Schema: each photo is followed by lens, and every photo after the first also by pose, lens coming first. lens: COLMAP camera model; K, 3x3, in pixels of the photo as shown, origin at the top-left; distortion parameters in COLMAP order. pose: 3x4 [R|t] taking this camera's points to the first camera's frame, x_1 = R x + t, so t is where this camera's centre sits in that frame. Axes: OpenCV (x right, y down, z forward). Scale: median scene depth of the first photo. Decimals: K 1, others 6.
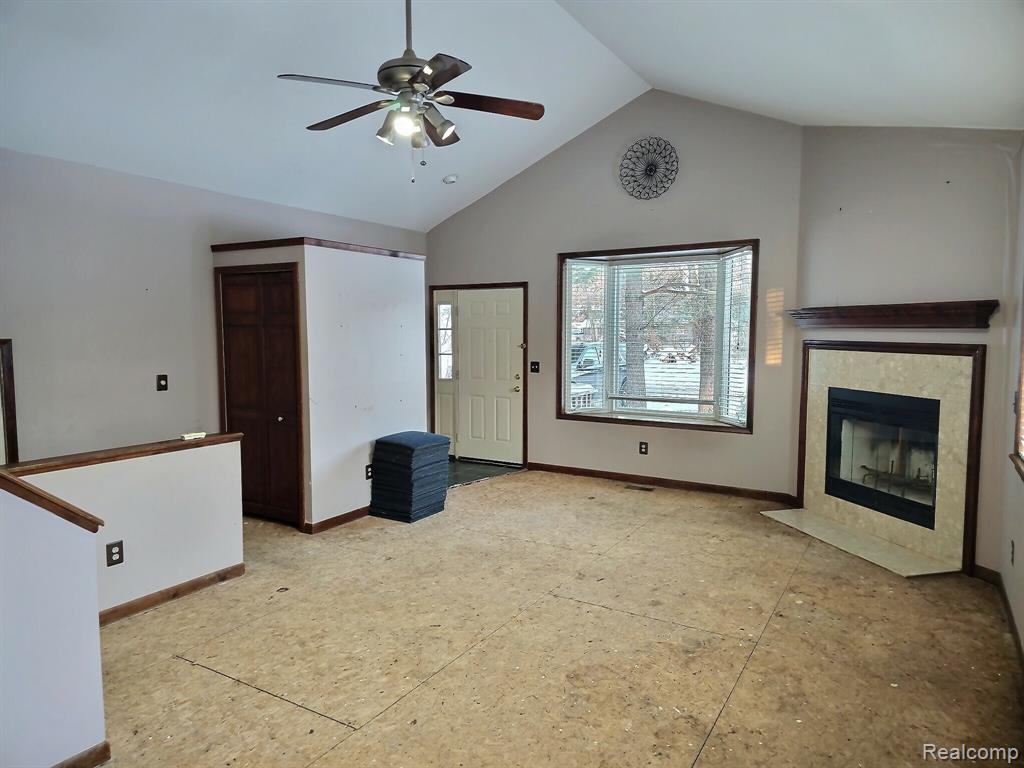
lens RADIAL K [[677.6, 0, 506.1], [0, 677.6, 385.6], [0, 0, 1]] dist [0.078561, -0.073576]
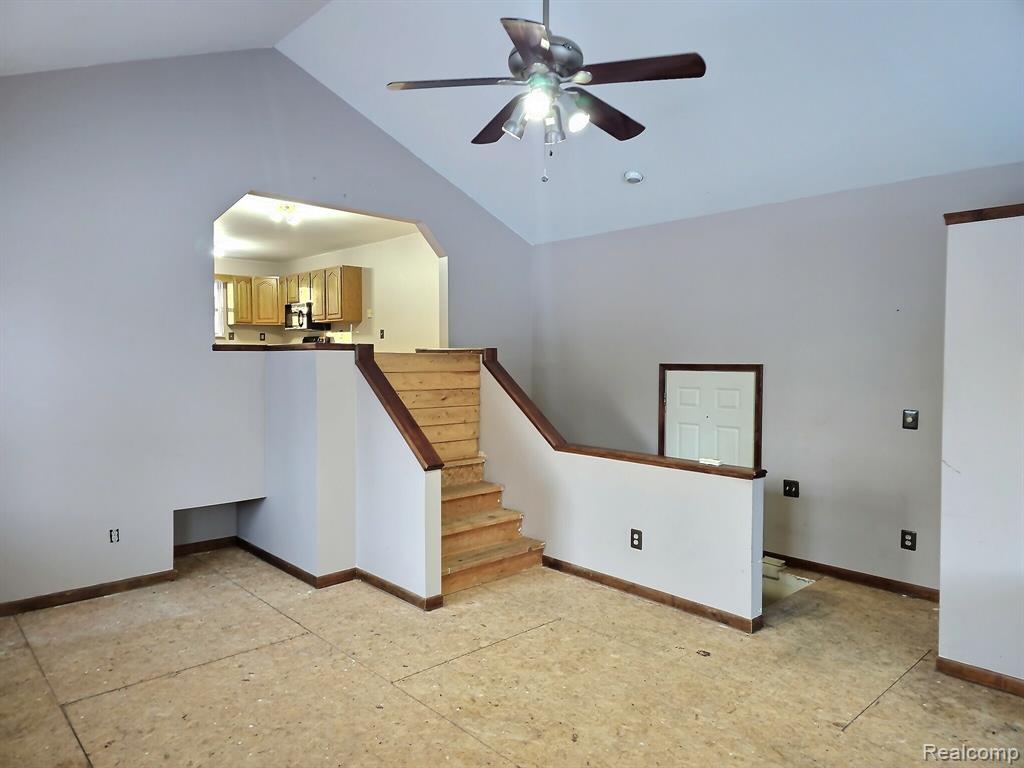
lens RADIAL K [[677.6, 0, 506.1], [0, 677.6, 385.6], [0, 0, 1]] dist [0.078561, -0.073576]
pose [[-0.285013, 0.039322, -0.957717, 0.533018], [-0.083001, 0.994393, 0.065528, -0.071167], [0.954923, 0.098168, -0.280151, 0.915572]]
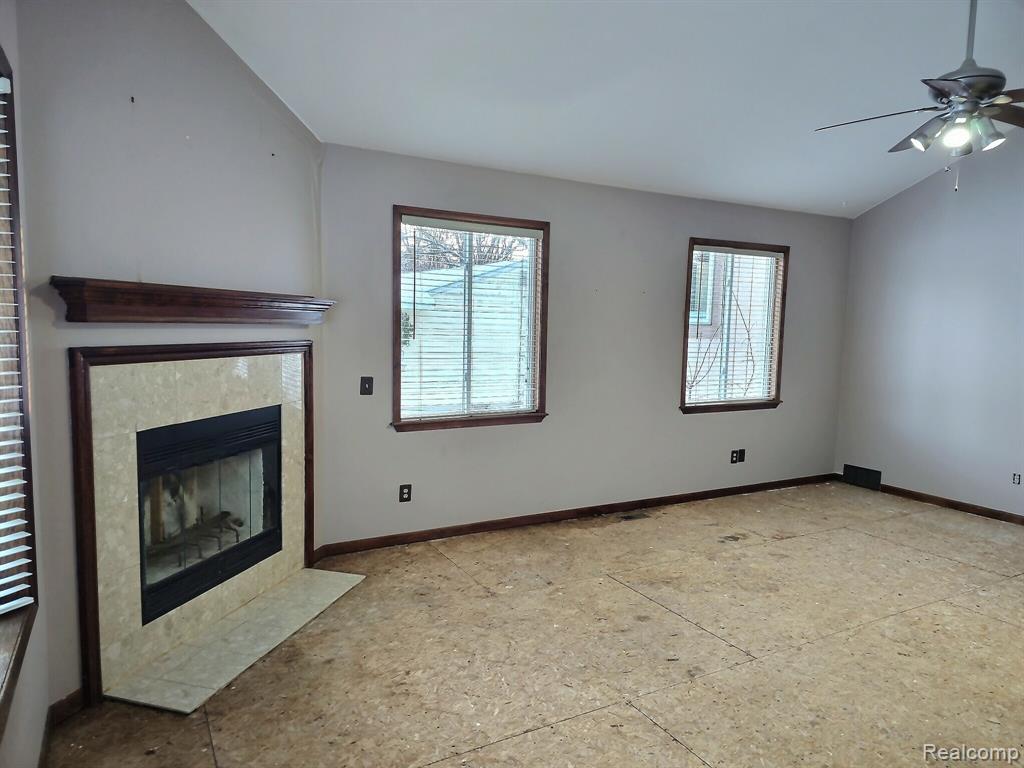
lens RADIAL K [[677.6, 0, 506.1], [0, 677.6, 385.6], [0, 0, 1]] dist [0.078561, -0.073576]
pose [[-0.873134, -0.063447, 0.483334, -0.051498], [0.020458, 0.985852, 0.166368, -0.149569], [-0.487051, 0.155149, -0.859483, 1.678819]]
